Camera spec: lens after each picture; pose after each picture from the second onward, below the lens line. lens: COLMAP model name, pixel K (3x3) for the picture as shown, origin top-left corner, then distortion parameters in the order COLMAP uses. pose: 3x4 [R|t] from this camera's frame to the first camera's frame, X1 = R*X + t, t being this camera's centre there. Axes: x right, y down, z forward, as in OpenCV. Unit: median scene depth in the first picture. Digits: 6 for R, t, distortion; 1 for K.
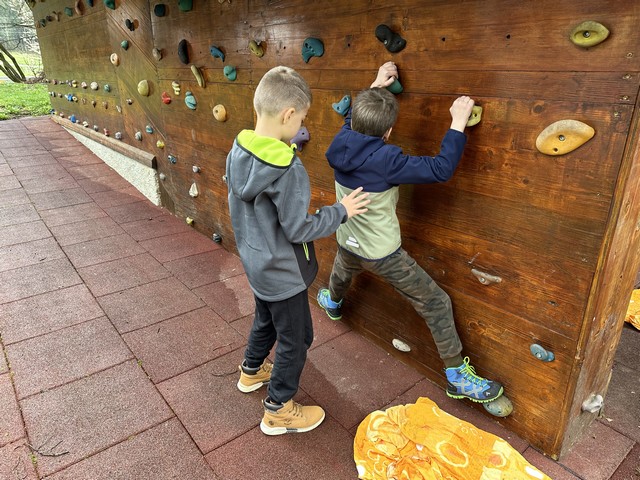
lens RADIAL K [[452.8, 0, 321.8], [0, 452.8, 240.5], [0, 0, 1]] dist [0.037396, -0.038587]
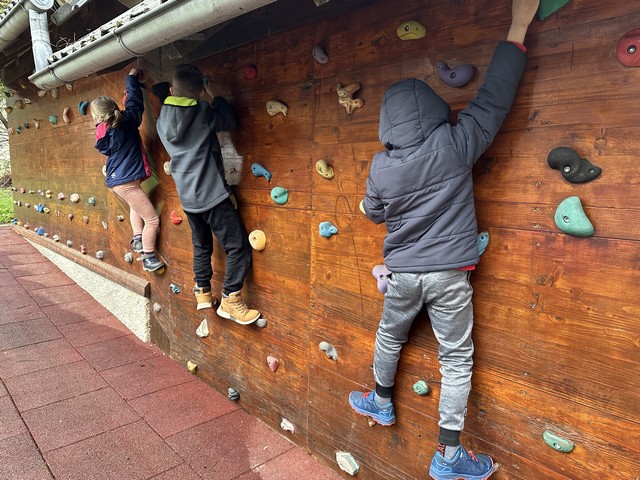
lens RADIAL K [[452.8, 0, 317.4], [0, 452.8, 244.0], [0, 0, 1]] dist [0.037396, -0.038587]
pose [[0.996214, 0.011408, 0.086183, -0.129056], [0.007538, 0.976283, -0.216366, -0.069822], [-0.086607, 0.216197, 0.972501, 0.149499]]
